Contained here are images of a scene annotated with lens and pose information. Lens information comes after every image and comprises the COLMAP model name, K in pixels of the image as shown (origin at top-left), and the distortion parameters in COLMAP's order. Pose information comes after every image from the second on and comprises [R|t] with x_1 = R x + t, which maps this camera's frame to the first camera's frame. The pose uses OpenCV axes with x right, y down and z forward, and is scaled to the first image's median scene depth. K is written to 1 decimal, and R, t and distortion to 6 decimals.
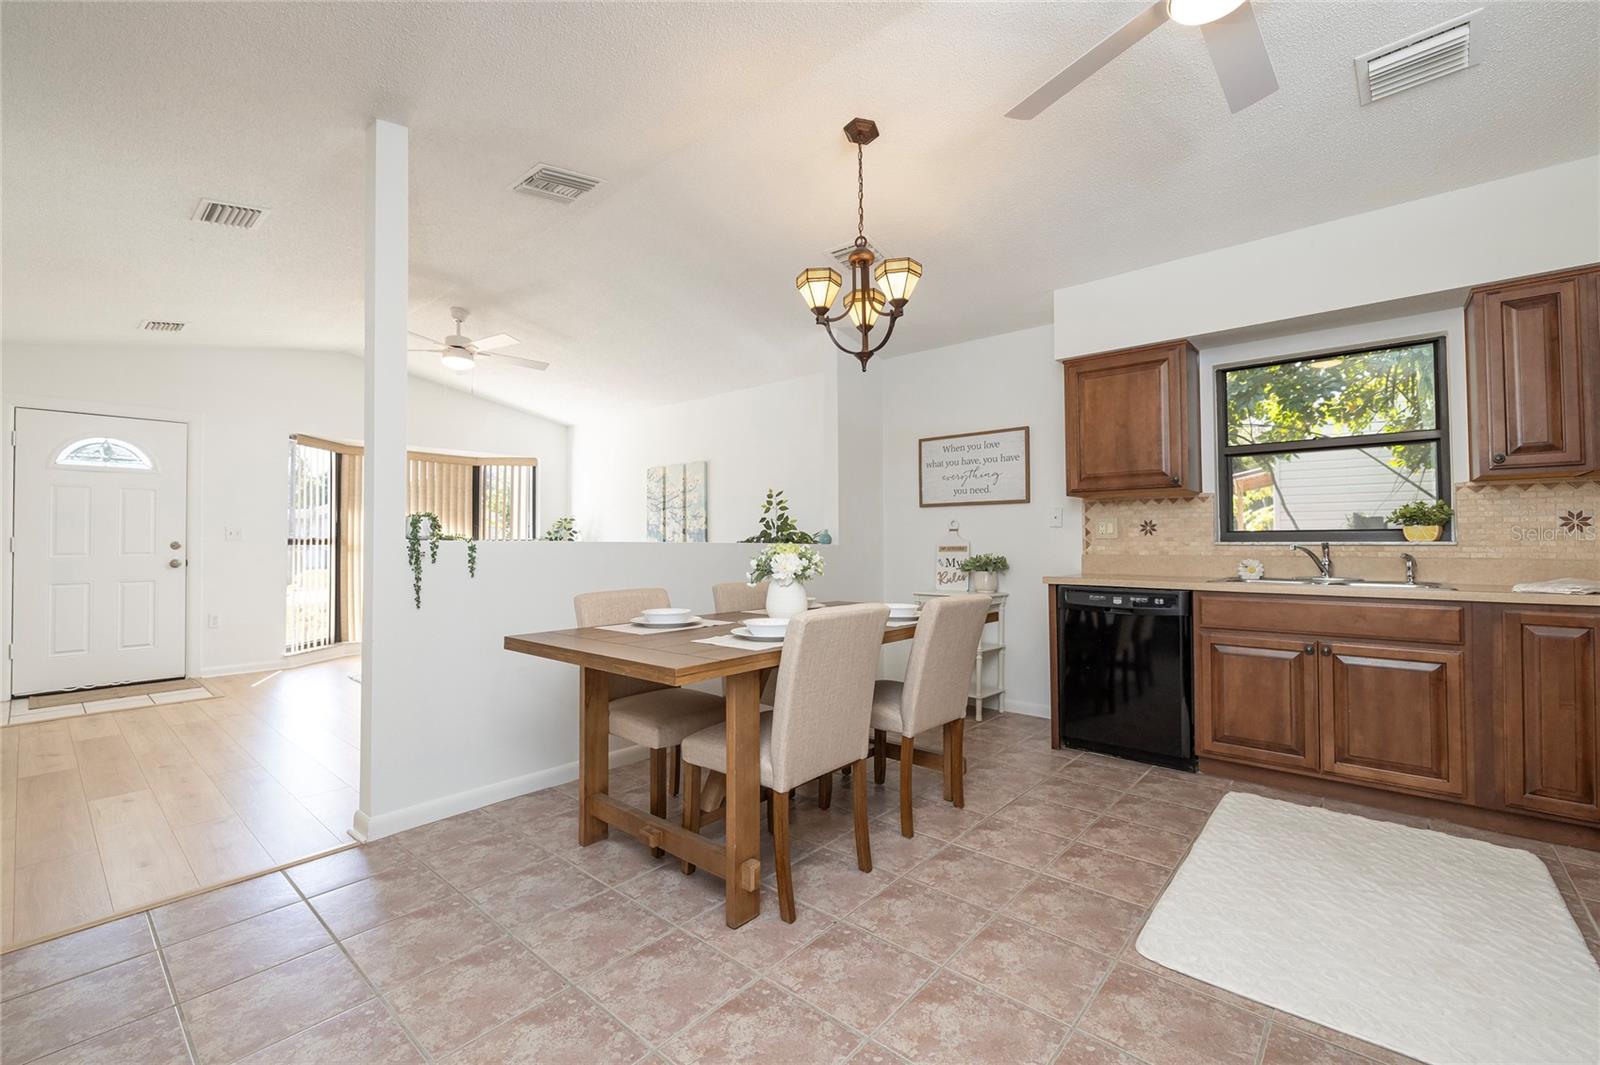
lens RADIAL K [[671.1, 0, 788.2], [0, 671.1, 529.0], [0, 0, 1]] dist [-0.001633, -0.000055]
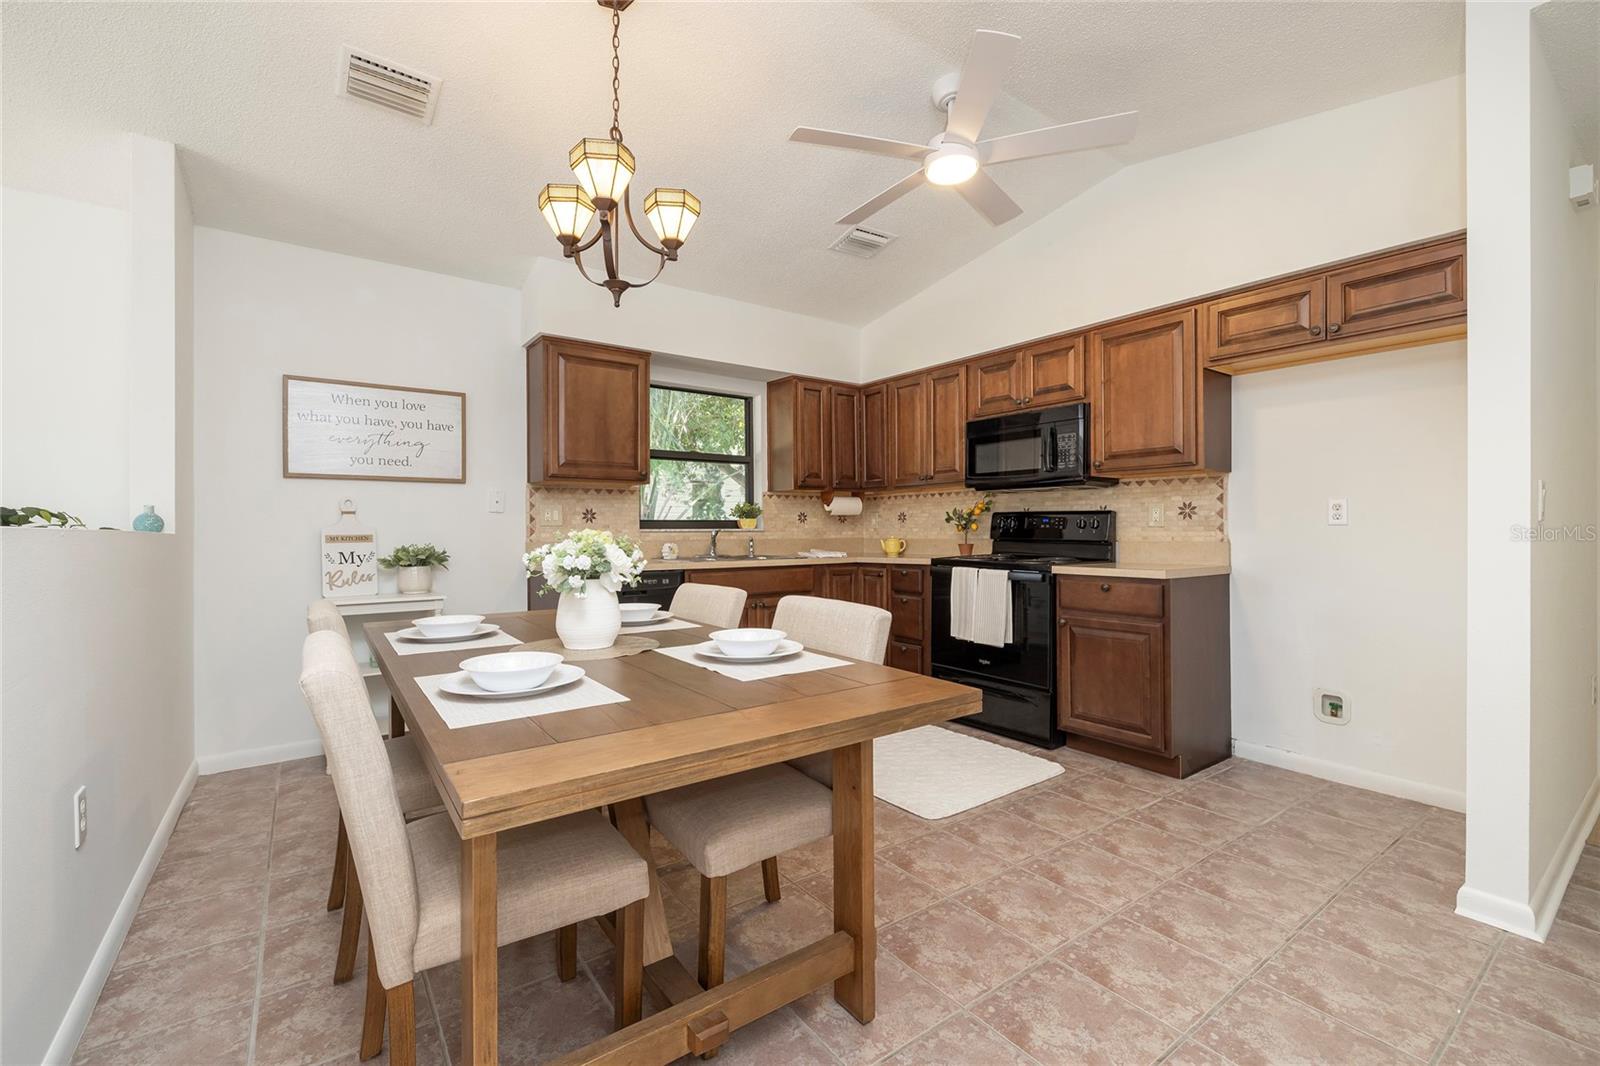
lens RADIAL K [[671.1, 0, 788.2], [0, 671.1, 529.5], [0, 0, 1]] dist [-0.001633, -0.000055]
pose [[0.227955, 0.000656, 0.973672, -0.432412], [-0.017400, 0.999843, 0.003400, 0.011069], [-0.973516, -0.017717, 0.227930, 0.462208]]
